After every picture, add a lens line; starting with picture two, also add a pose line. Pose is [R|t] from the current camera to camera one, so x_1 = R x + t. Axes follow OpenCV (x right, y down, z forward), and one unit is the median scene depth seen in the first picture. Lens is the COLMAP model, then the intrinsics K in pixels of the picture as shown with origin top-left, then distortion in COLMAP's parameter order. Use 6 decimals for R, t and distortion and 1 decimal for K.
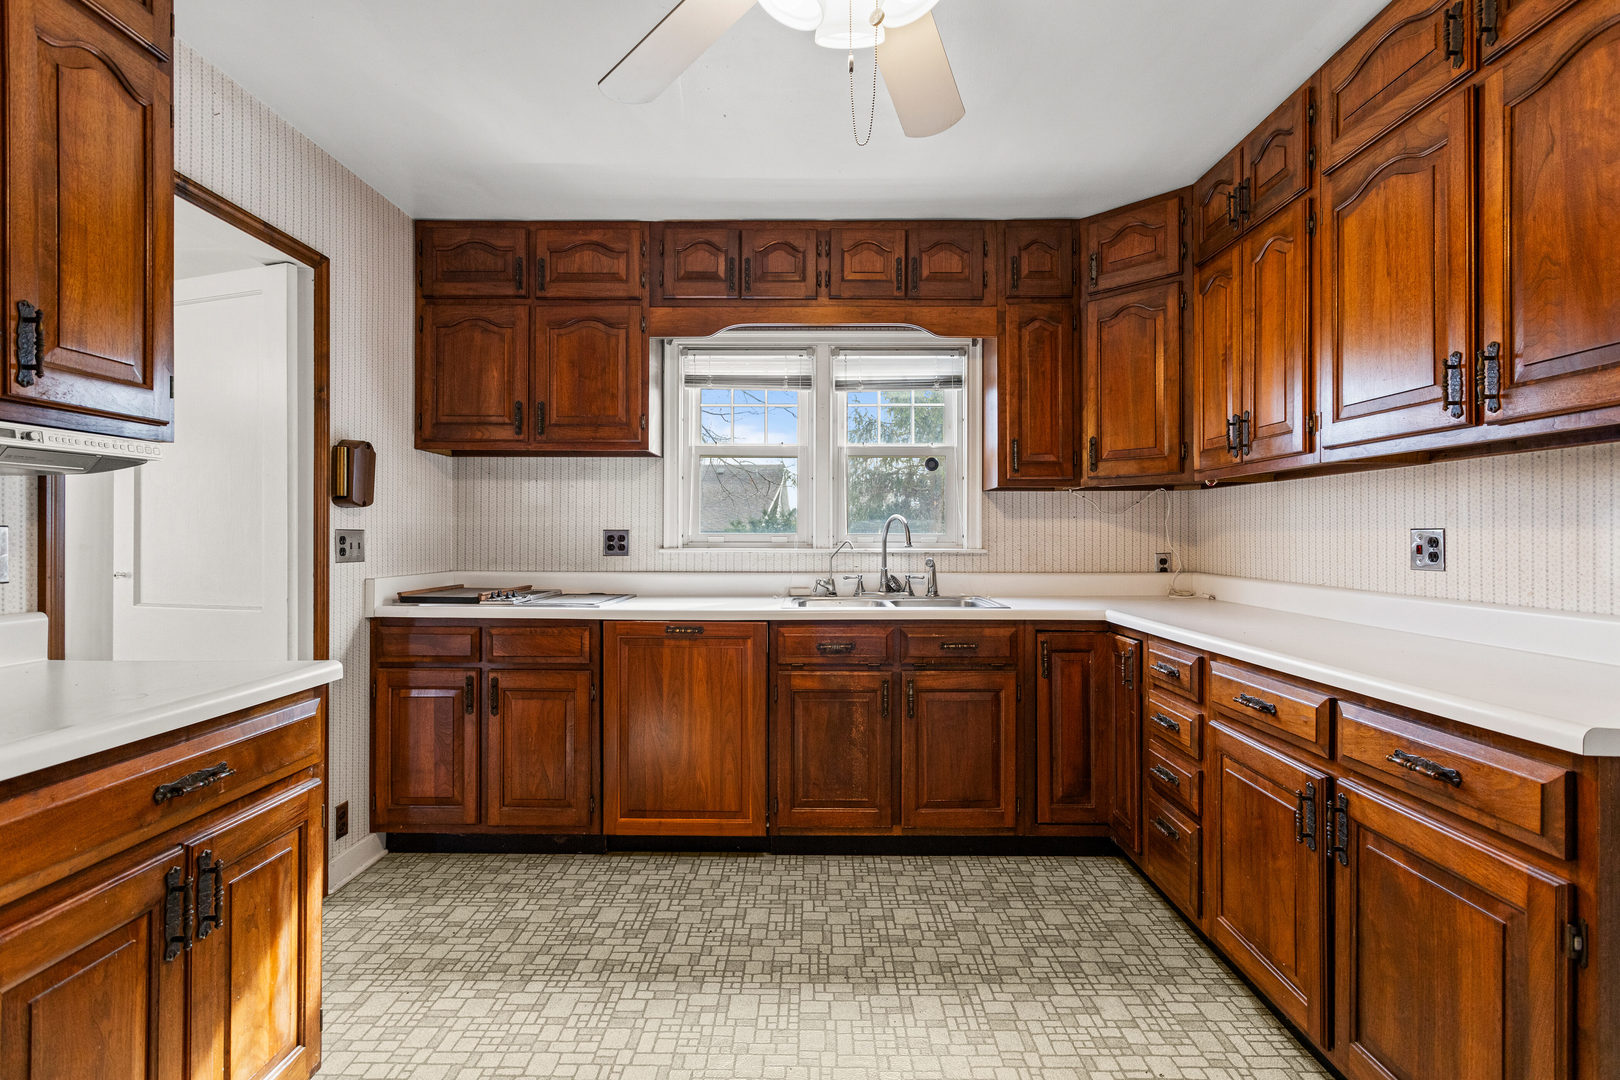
lens RADIAL K [[768.8, 0, 813.2], [0, 768.8, 536.0], [0, 0, 1]] dist [-0.000308, -0.000326]
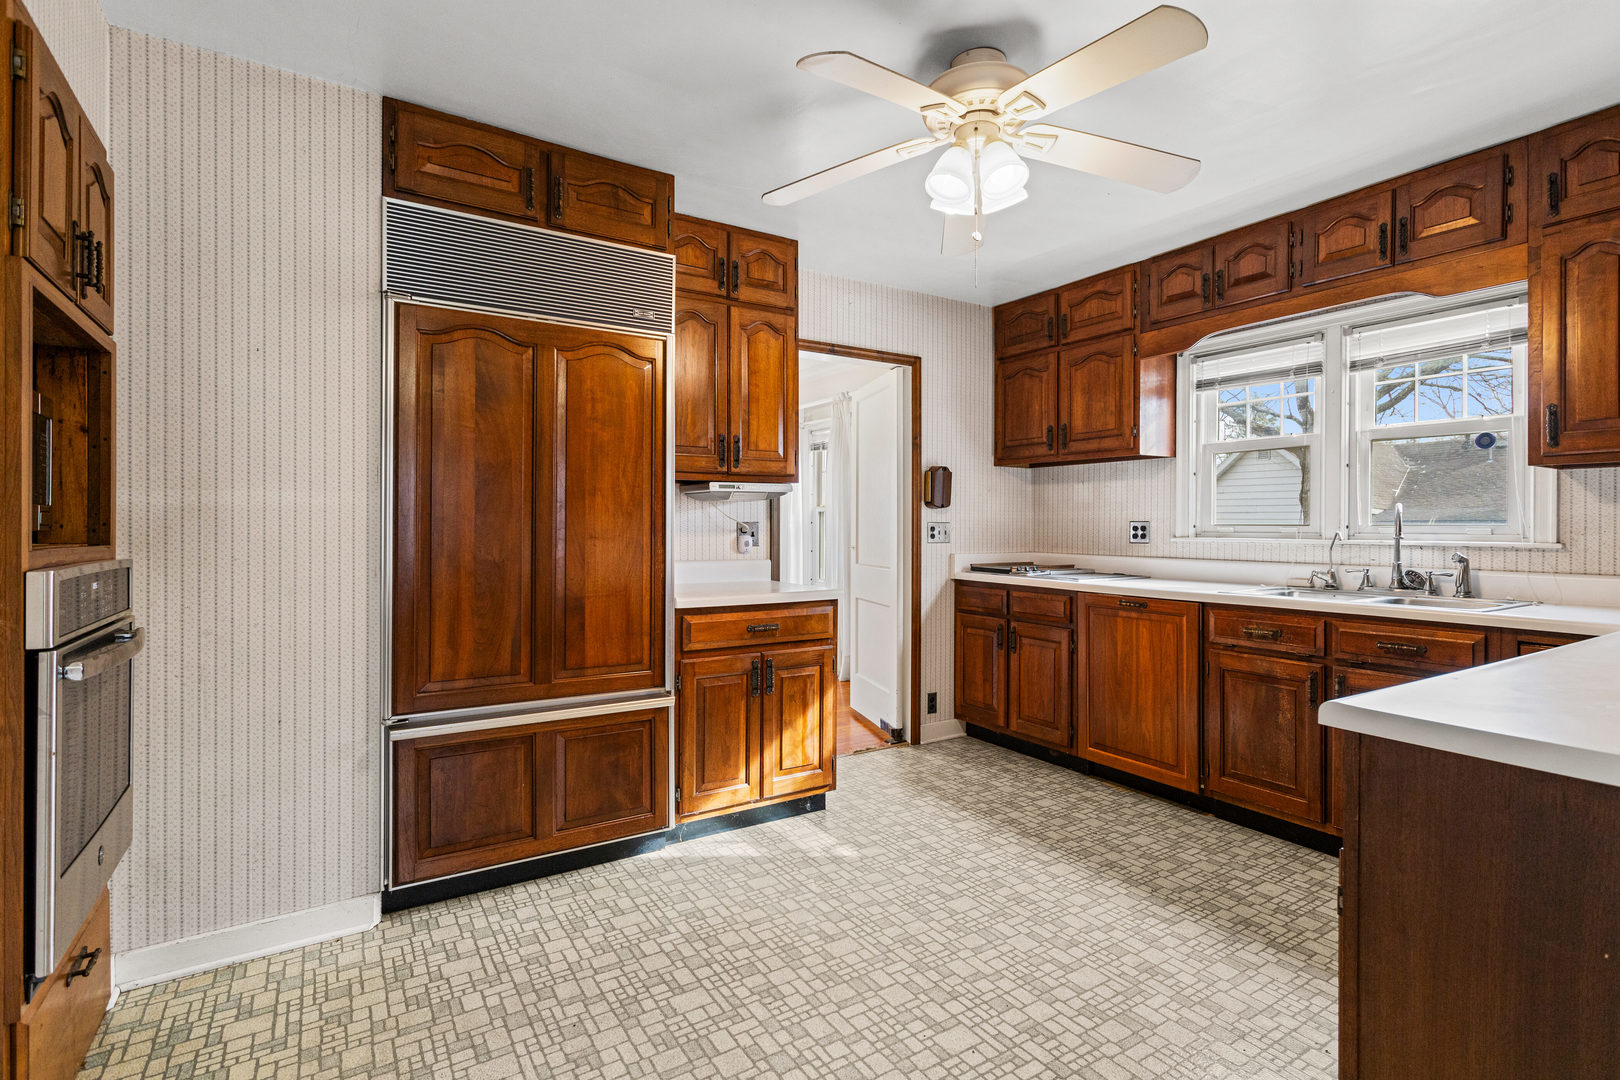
lens RADIAL K [[768.8, 0, 801.6], [0, 768.8, 530.5], [0, 0, 1]] dist [-0.000308, -0.000326]
pose [[0.533795, 0.005155, -0.845598, 0.568685], [-0.000373, 0.999983, 0.005861, -0.000598], [0.845614, -0.002813, 0.533787, -0.085121]]
